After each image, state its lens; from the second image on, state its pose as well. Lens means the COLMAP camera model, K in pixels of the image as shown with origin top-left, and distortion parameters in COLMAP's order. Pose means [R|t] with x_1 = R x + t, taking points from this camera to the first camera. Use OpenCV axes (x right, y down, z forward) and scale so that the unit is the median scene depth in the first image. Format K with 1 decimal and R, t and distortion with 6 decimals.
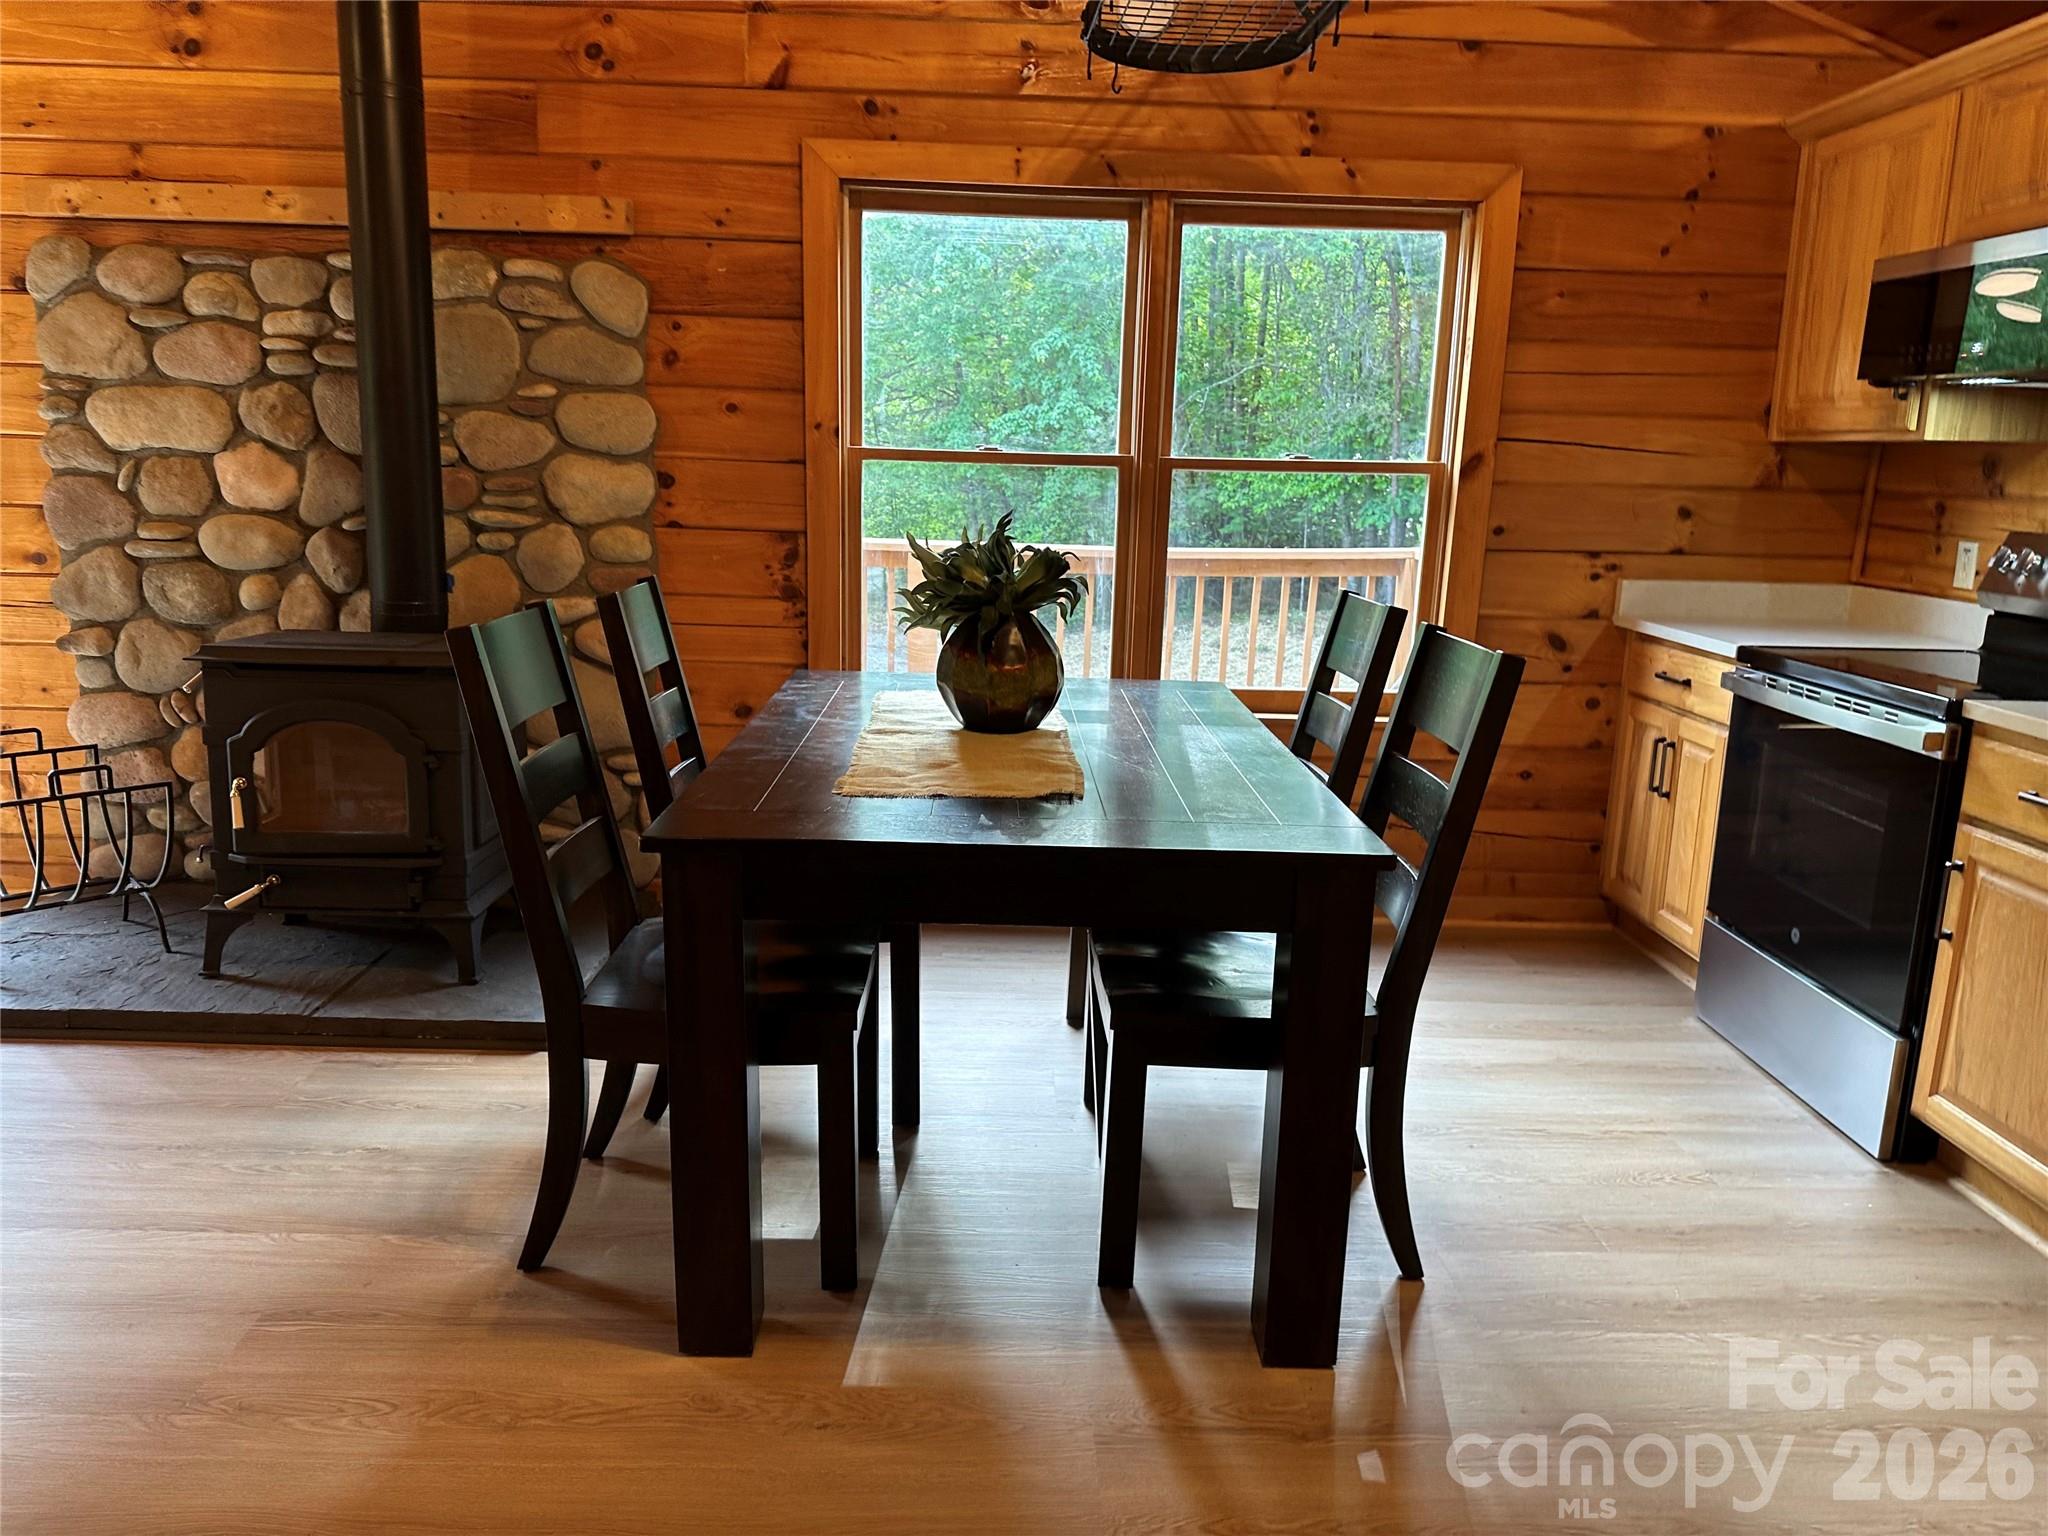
lens RADIAL K [[1443.3, 0, 1037.2], [0, 1443.3, 758.8], [0, 0, 1]] dist [0.071110, -0.090597]
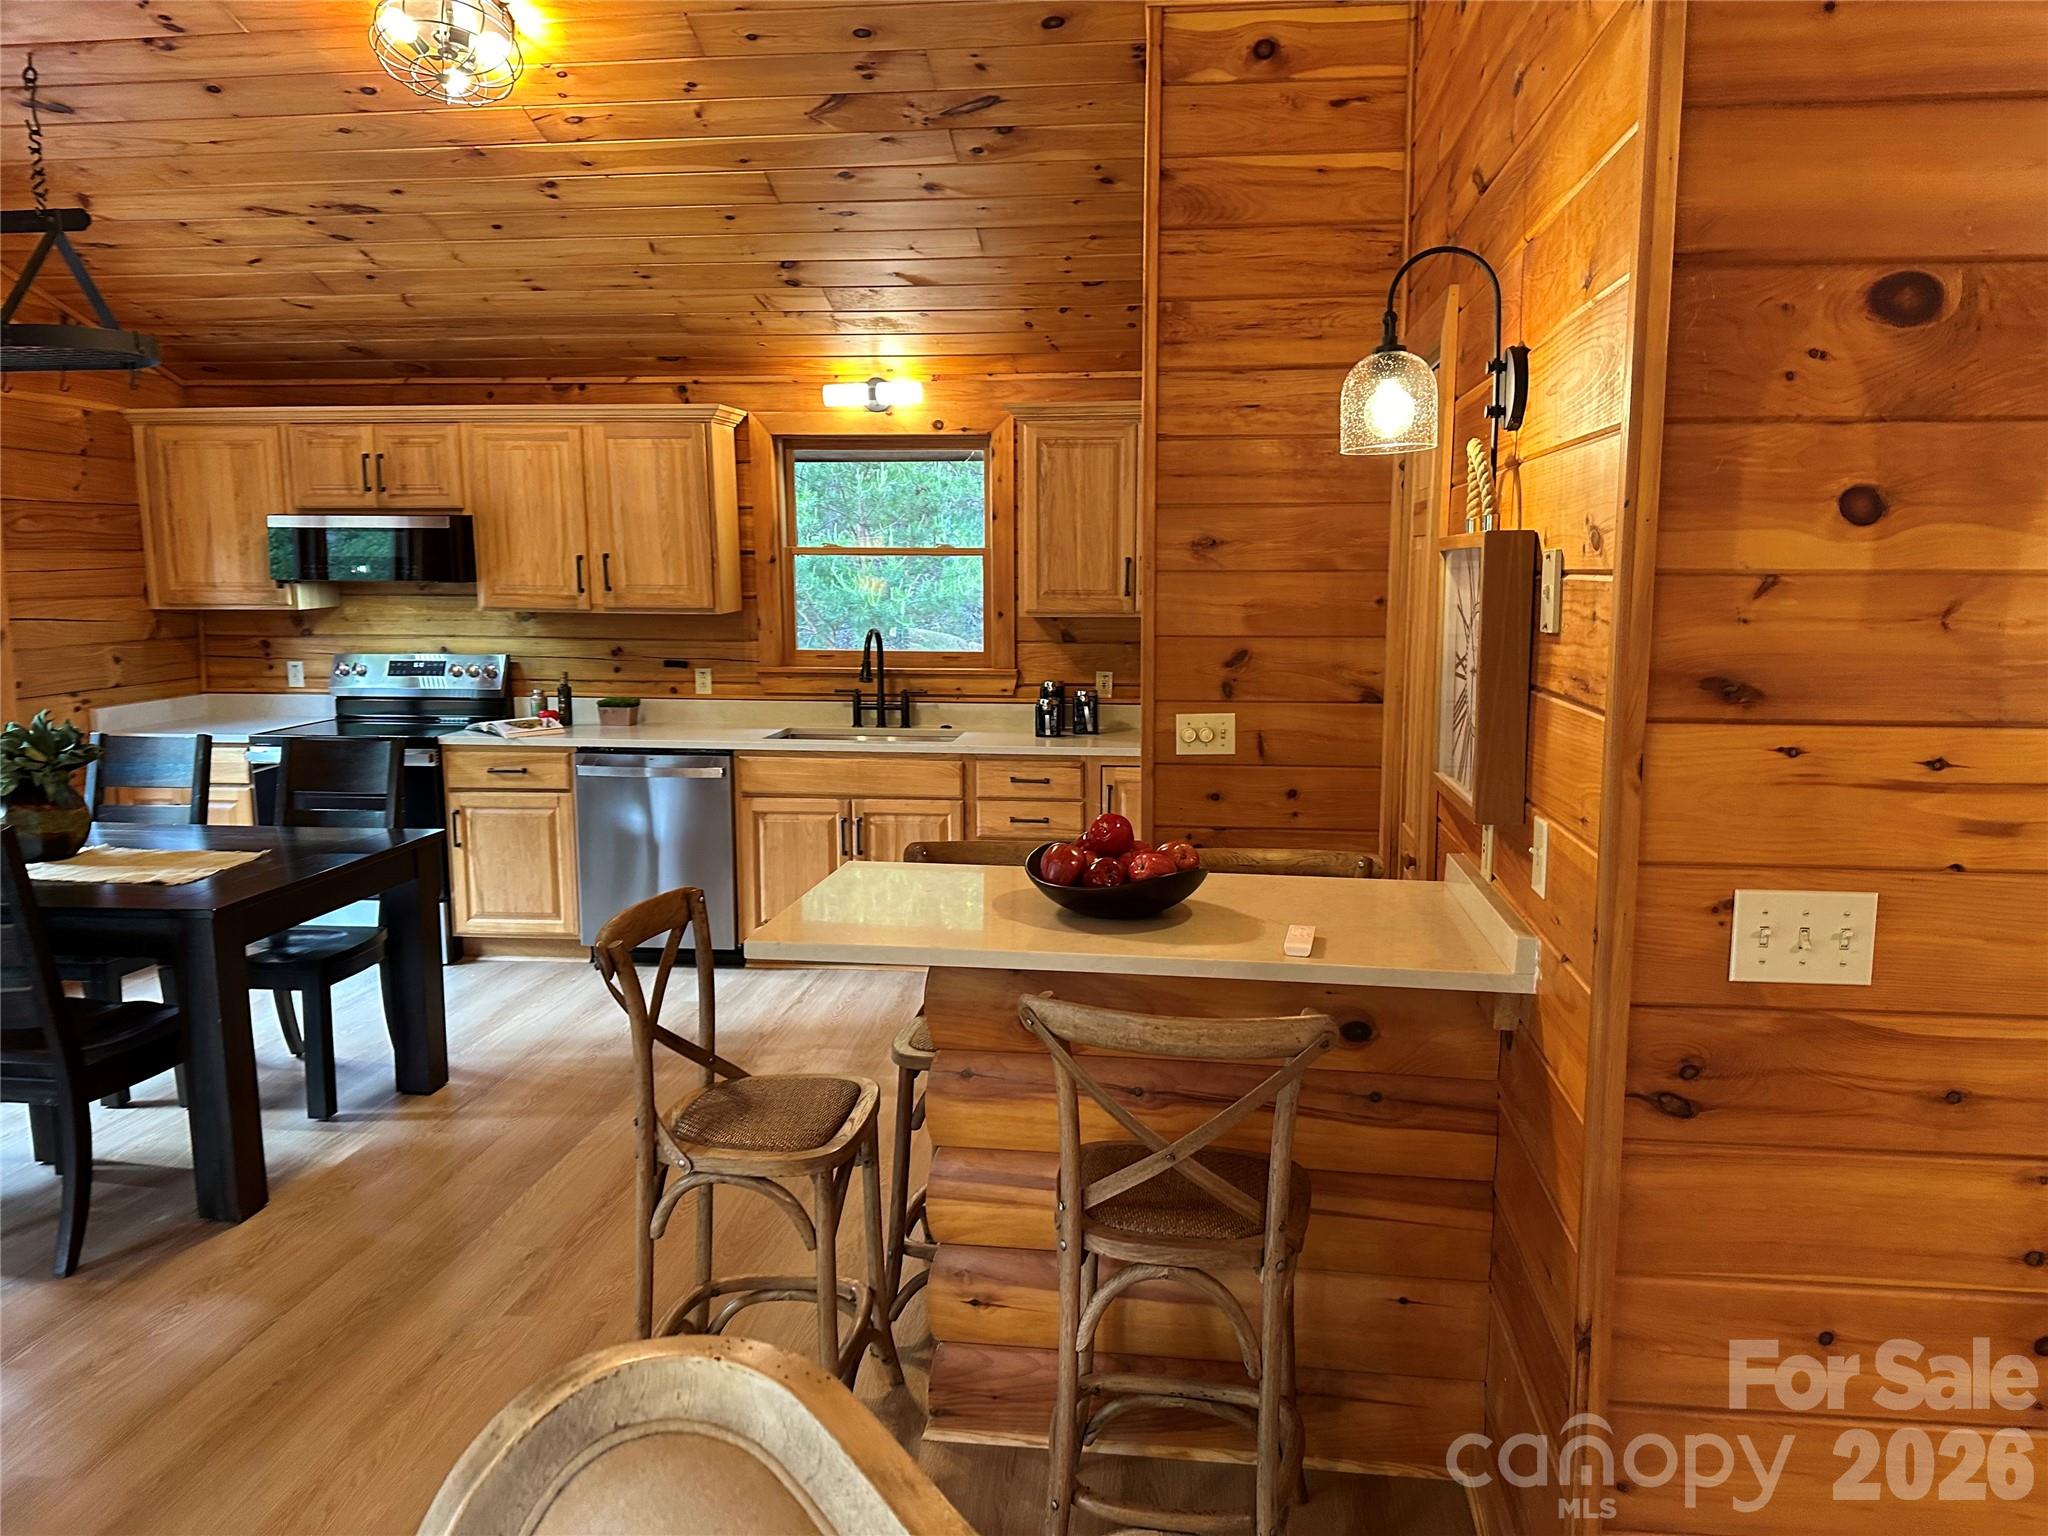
lens RADIAL K [[1443.3, 0, 1031.7], [0, 1443.3, 768.7], [0, 0, 1]] dist [0.071110, -0.090597]
pose [[0.141230, -0.169735, 0.975317, -0.973717], [0.207302, 0.968421, 0.138517, -0.080390], [-0.968029, 0.182623, 0.171956, -0.148102]]
